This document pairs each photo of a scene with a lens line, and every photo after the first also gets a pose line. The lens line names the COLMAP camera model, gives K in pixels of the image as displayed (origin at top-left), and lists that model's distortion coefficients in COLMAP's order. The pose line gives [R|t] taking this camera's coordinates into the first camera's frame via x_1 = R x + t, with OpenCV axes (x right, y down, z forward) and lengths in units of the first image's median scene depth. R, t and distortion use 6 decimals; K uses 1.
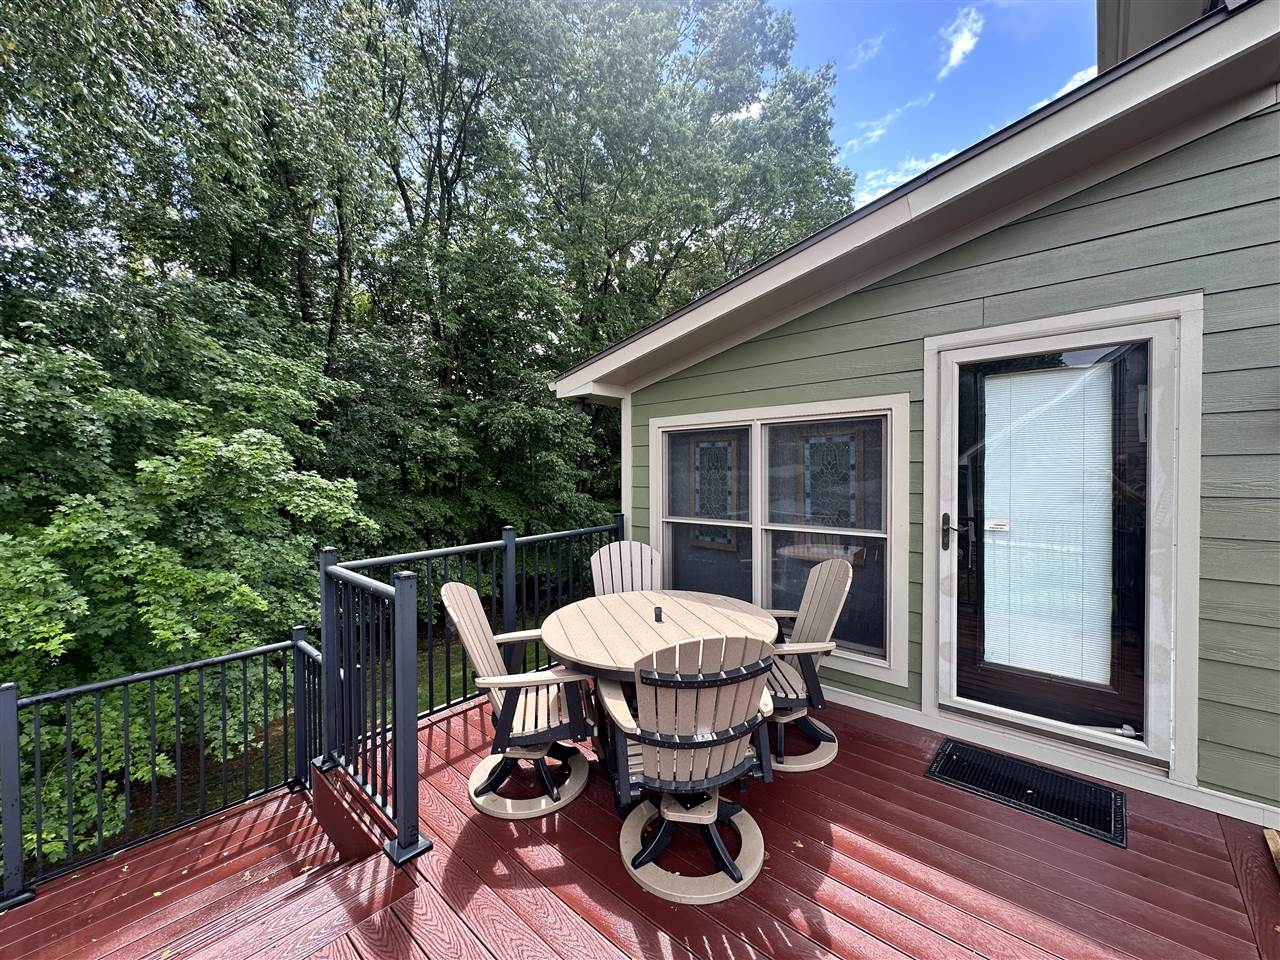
lens RADIAL K [[512.4, 0, 640.0], [0, 512.4, 480.0], [0, 0, 1]] dist [-0.001136, -0.000121]
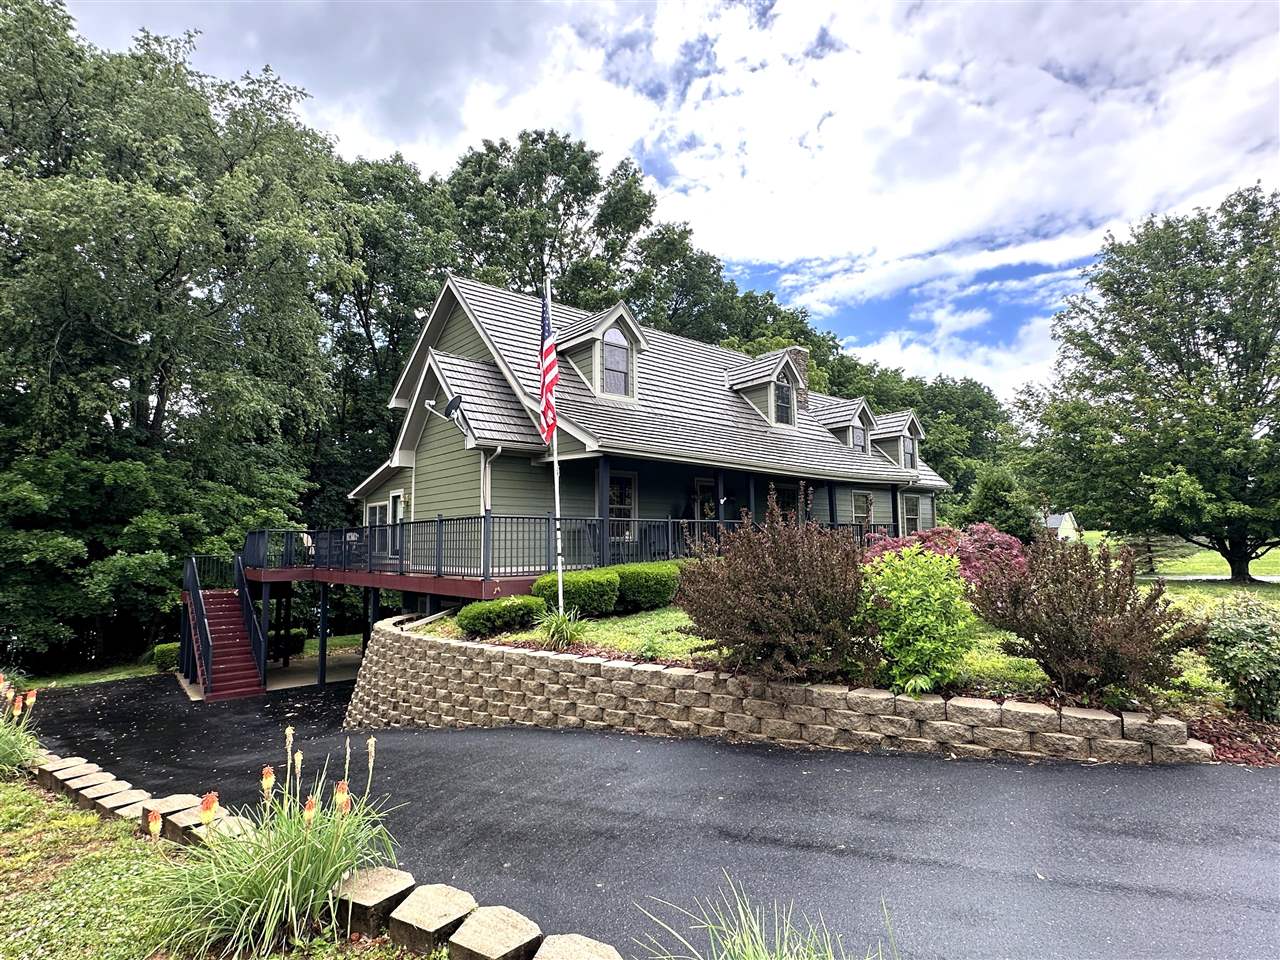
lens RADIAL K [[653.9, 0, 644.0], [0, 653.9, 482.0], [0, 0, 1]] dist [-0.004007, -0.000195]
pose [[0.992280, -0.014318, -0.123186, 2.515041], [0.001354, 0.994504, -0.104690, 0.218636], [0.124008, 0.103715, 0.986846, -3.401811]]
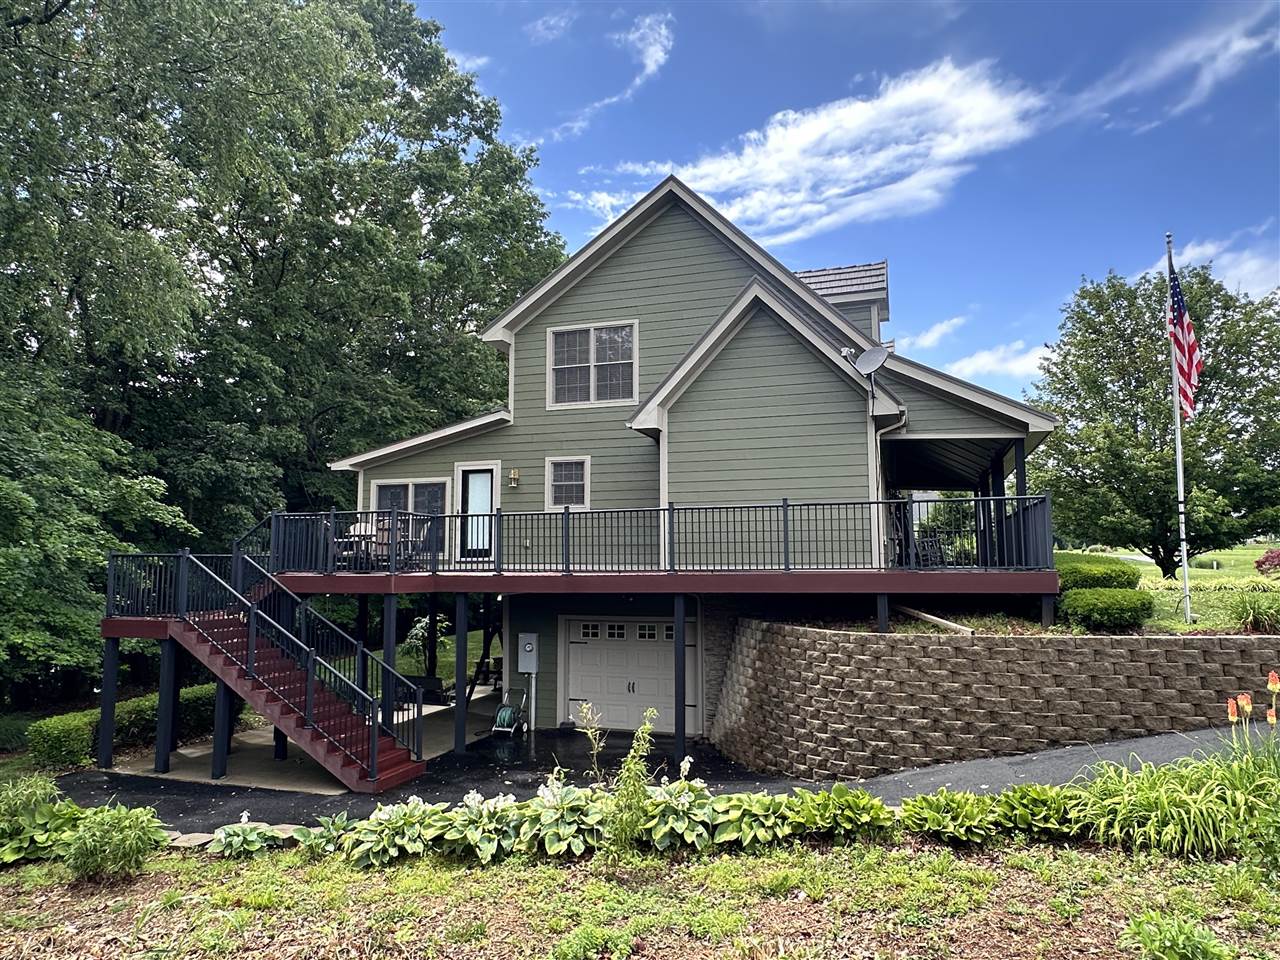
lens RADIAL K [[817.7, 0, 640.0], [0, 817.7, 480.0], [0, 0, 1]] dist [0.000214, -0.000704]
pose [[0.919109, 0.041608, 0.391801, -0.316918], [0.004029, 0.993364, -0.114946, 0.324881], [-0.393984, 0.107226, 0.912841, -2.985888]]
